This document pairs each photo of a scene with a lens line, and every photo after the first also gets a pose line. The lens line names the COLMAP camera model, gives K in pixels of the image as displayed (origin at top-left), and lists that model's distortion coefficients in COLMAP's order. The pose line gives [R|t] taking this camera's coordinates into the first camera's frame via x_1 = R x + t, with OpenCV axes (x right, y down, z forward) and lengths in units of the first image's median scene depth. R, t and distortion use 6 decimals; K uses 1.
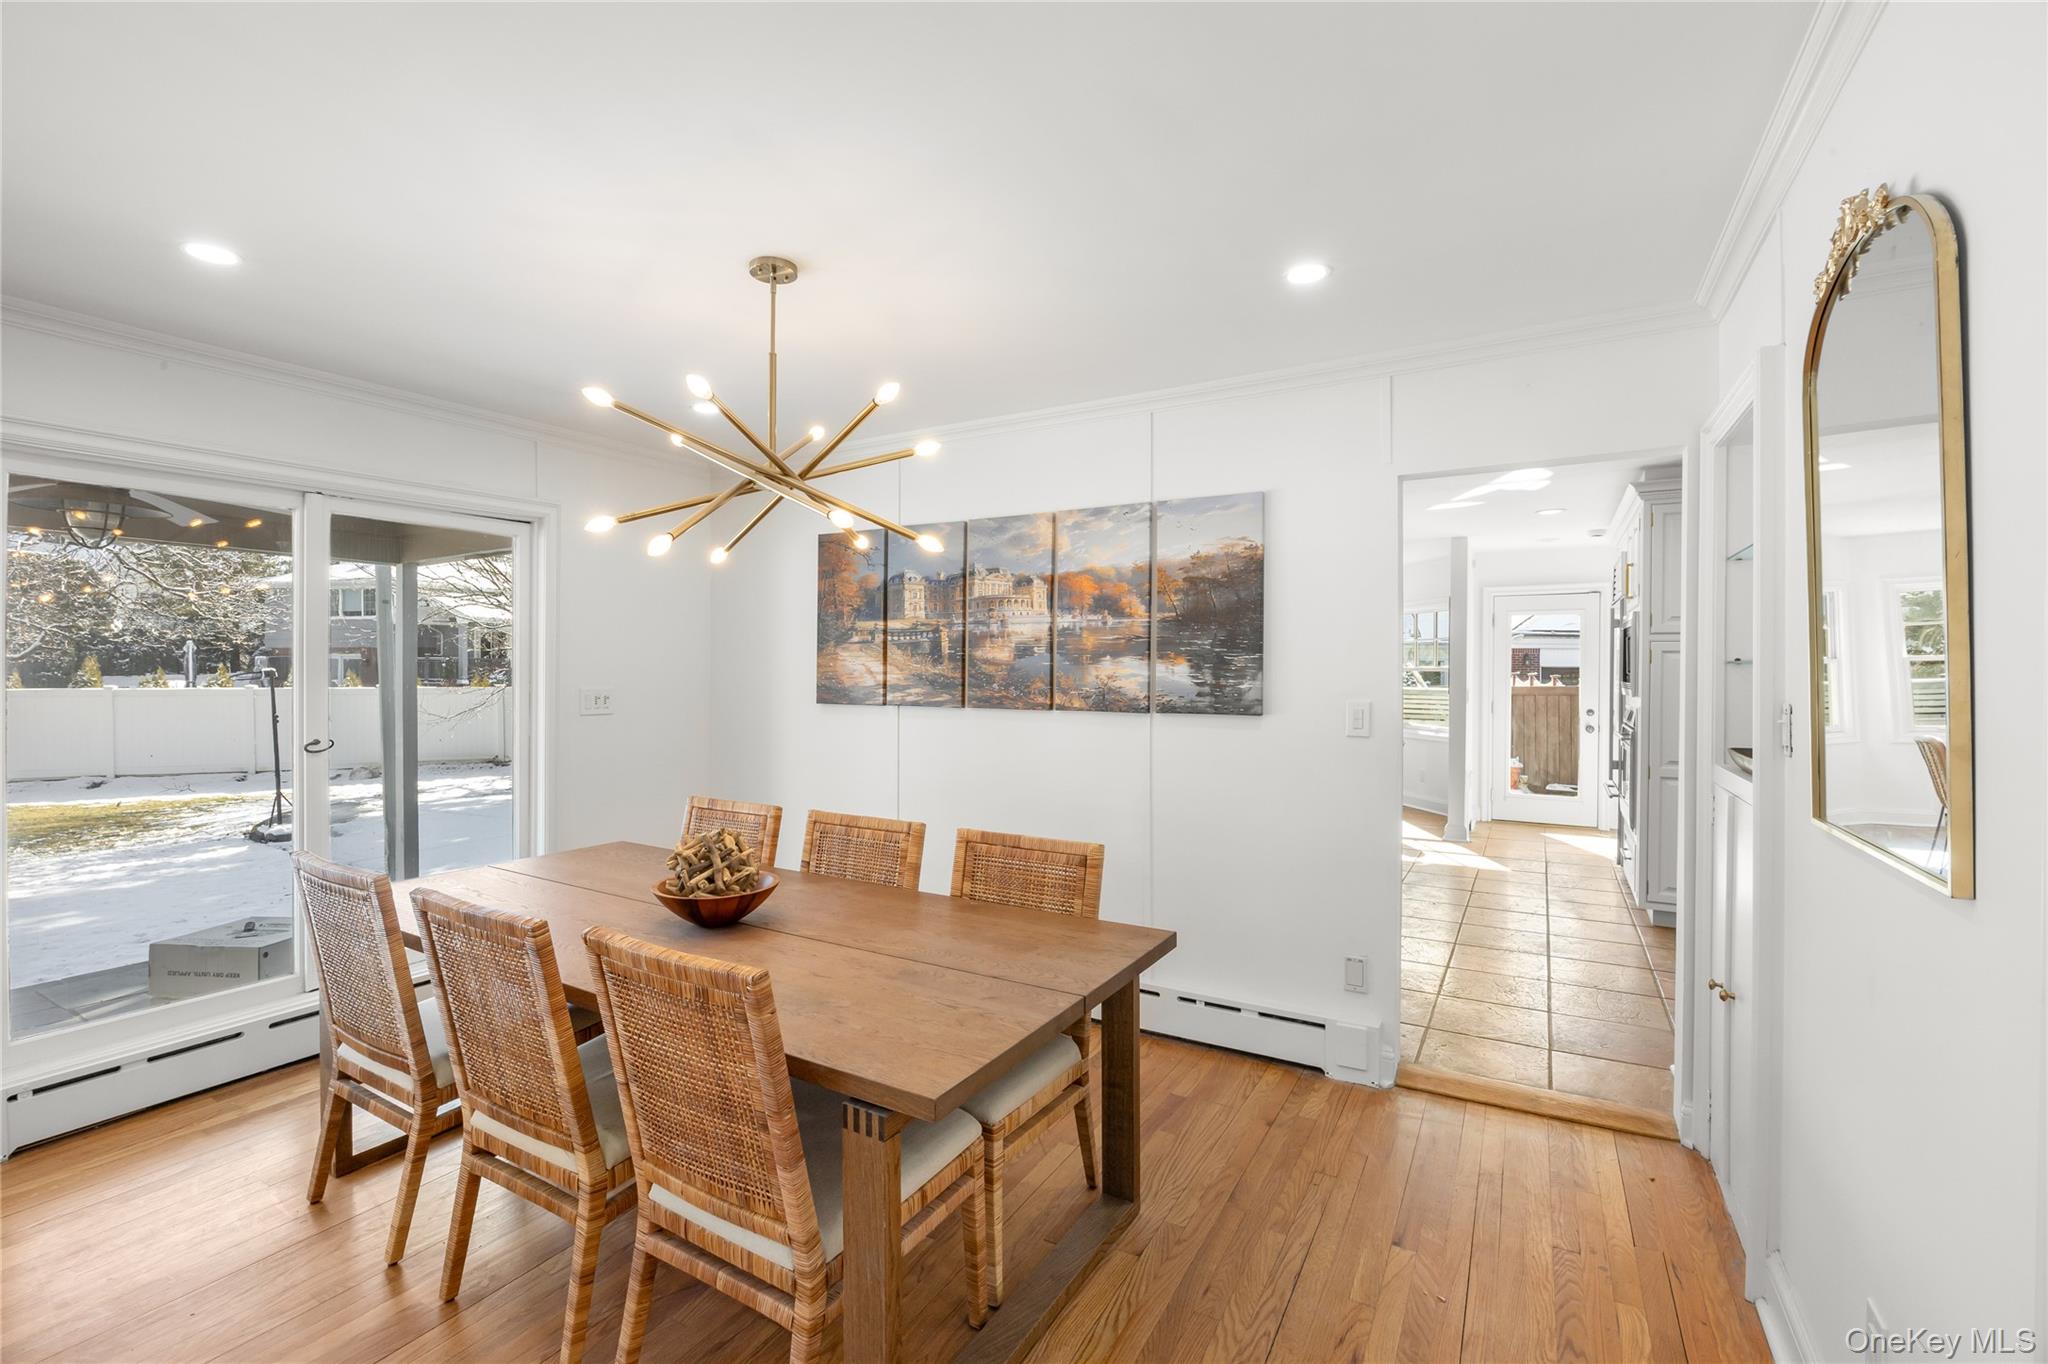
lens RADIAL K [[915.3, 0, 1021.7], [0, 915.3, 669.8], [0, 0, 1]] dist [-0.002636, -0.000146]
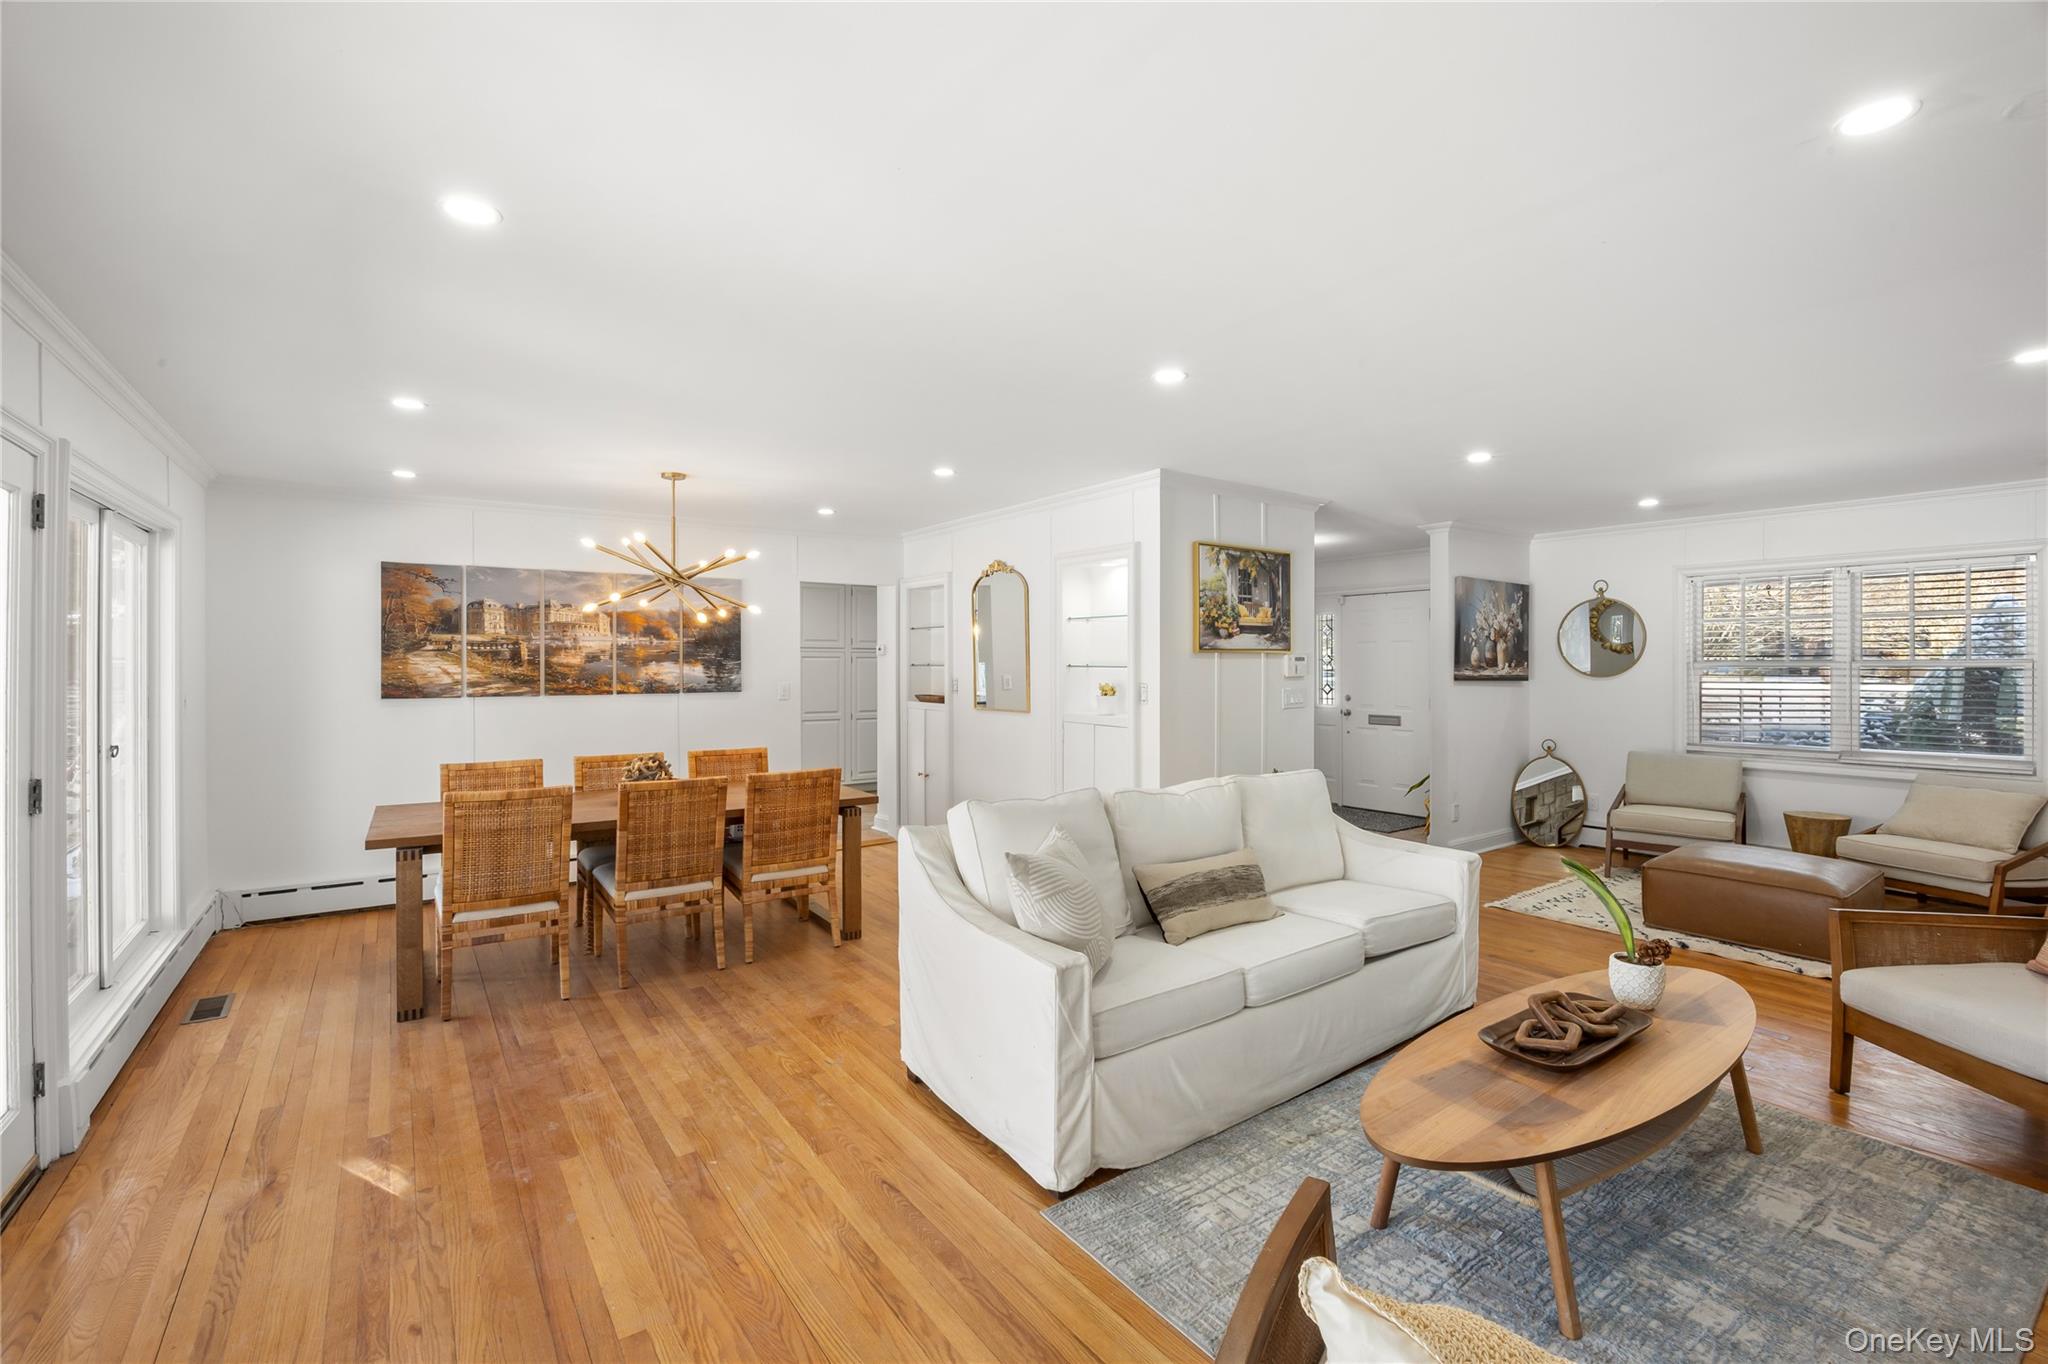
lens RADIAL K [[883.5, 0, 1022.4], [0, 883.5, 667.5], [0, 0, 1]] dist [-0.010572, 0.000616]
pose [[0.419665, -0.008894, 0.907636, -1.104857], [0.002026, 0.999959, 0.008862, -0.016836], [-0.907677, -0.001880, 0.419666, -0.332052]]
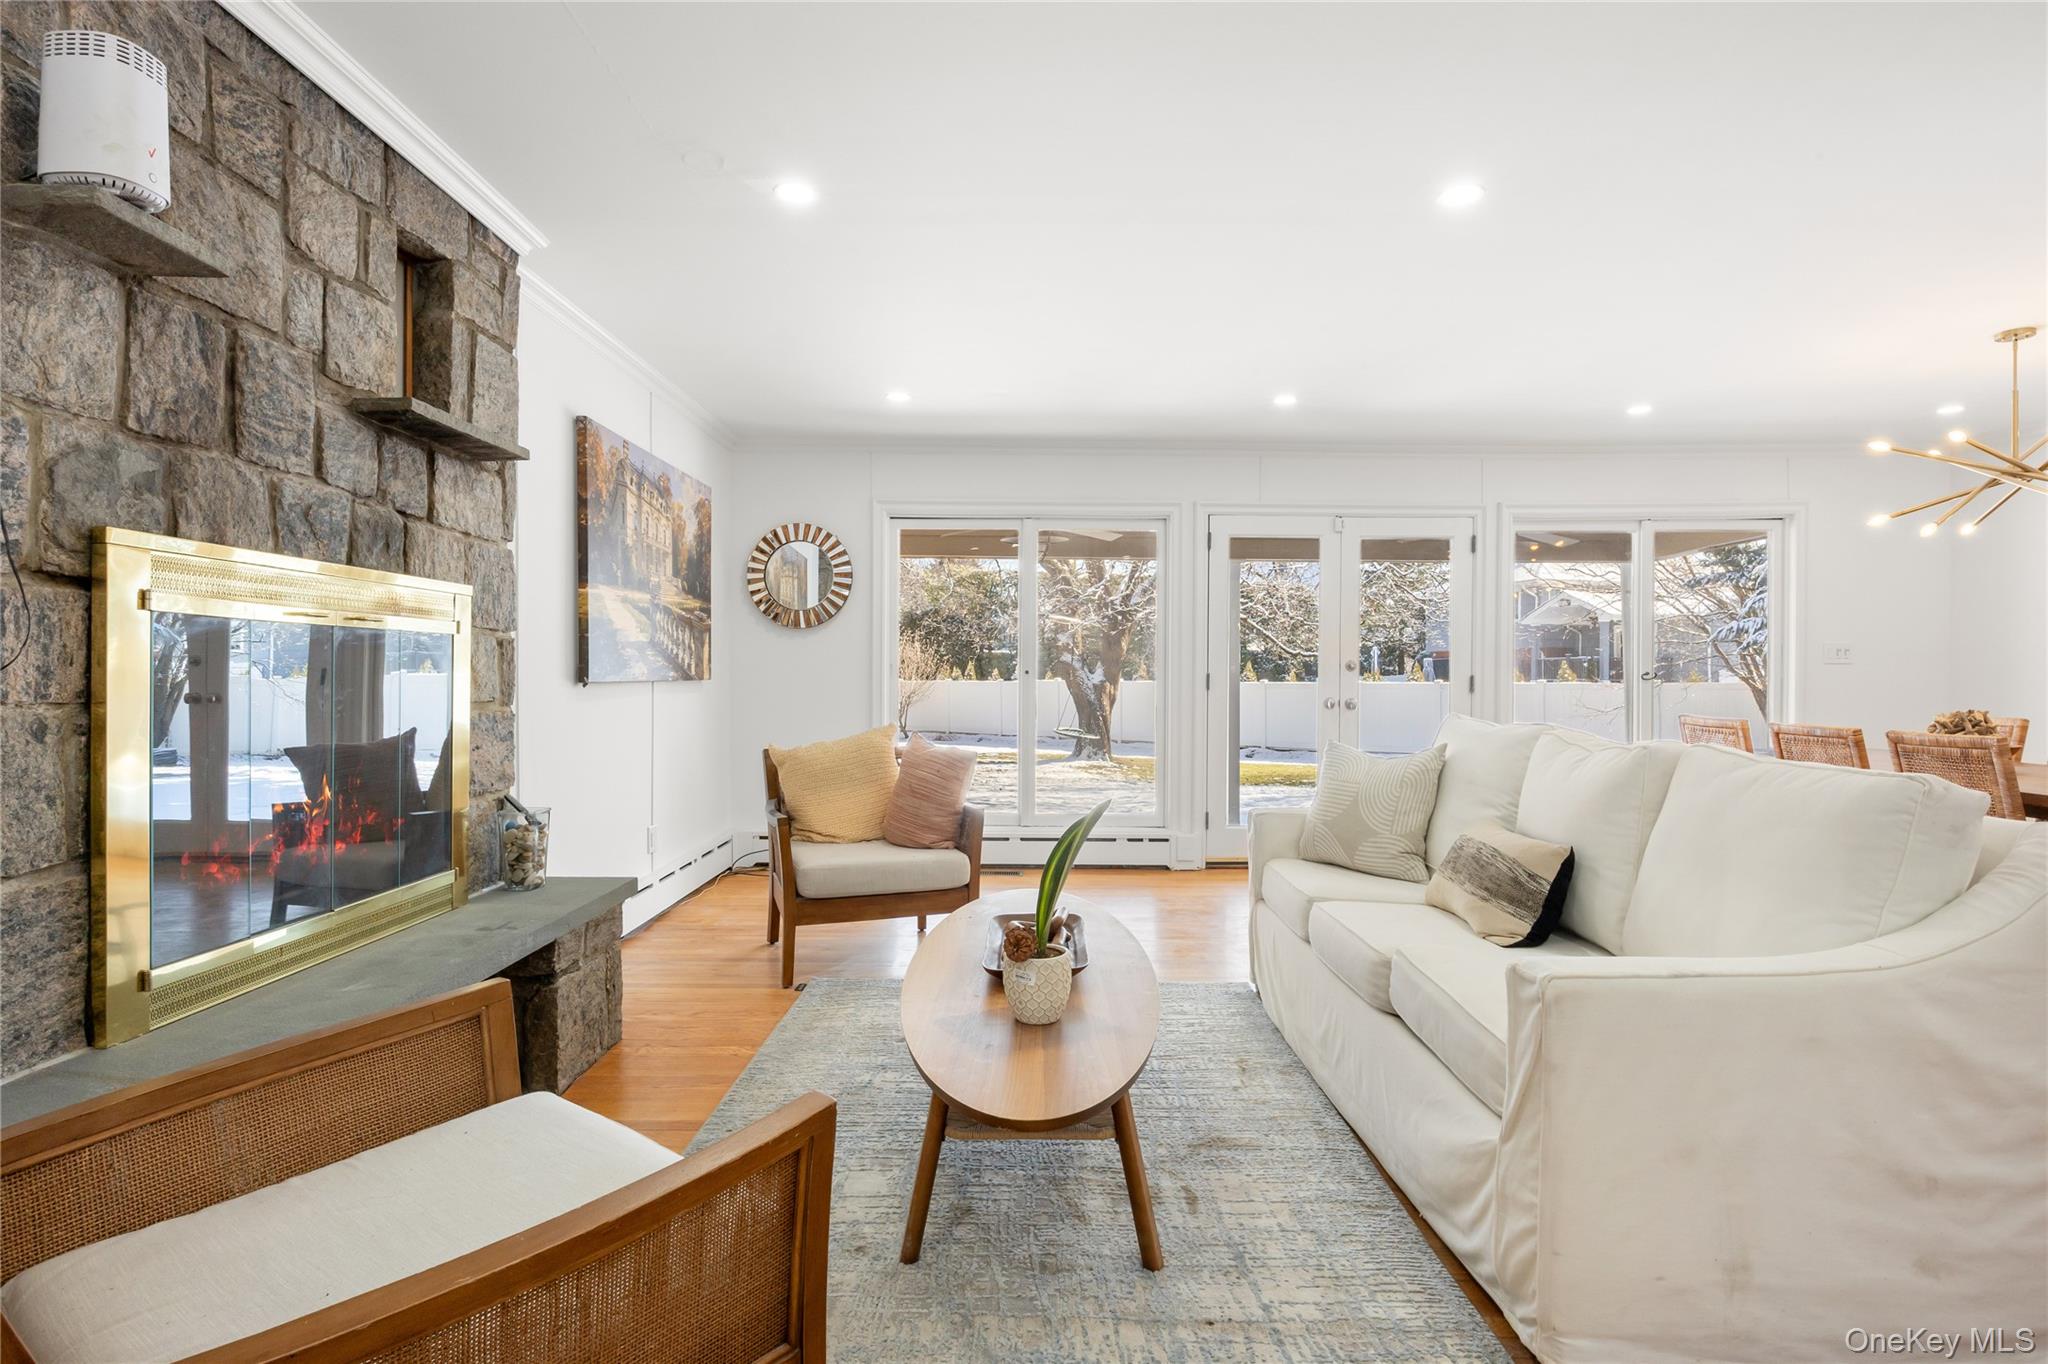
lens RADIAL K [[1026.3, 0, 1024.0], [0, 1026.3, 682.0], [0, 0, 1]] dist [-0.002901, -0.005653]
pose [[0.496073, 0.002086, -0.868279, 0.231091], [0.002535, 0.999989, 0.003851, 0.075261], [0.868277, -0.004112, 0.496062, -0.772173]]
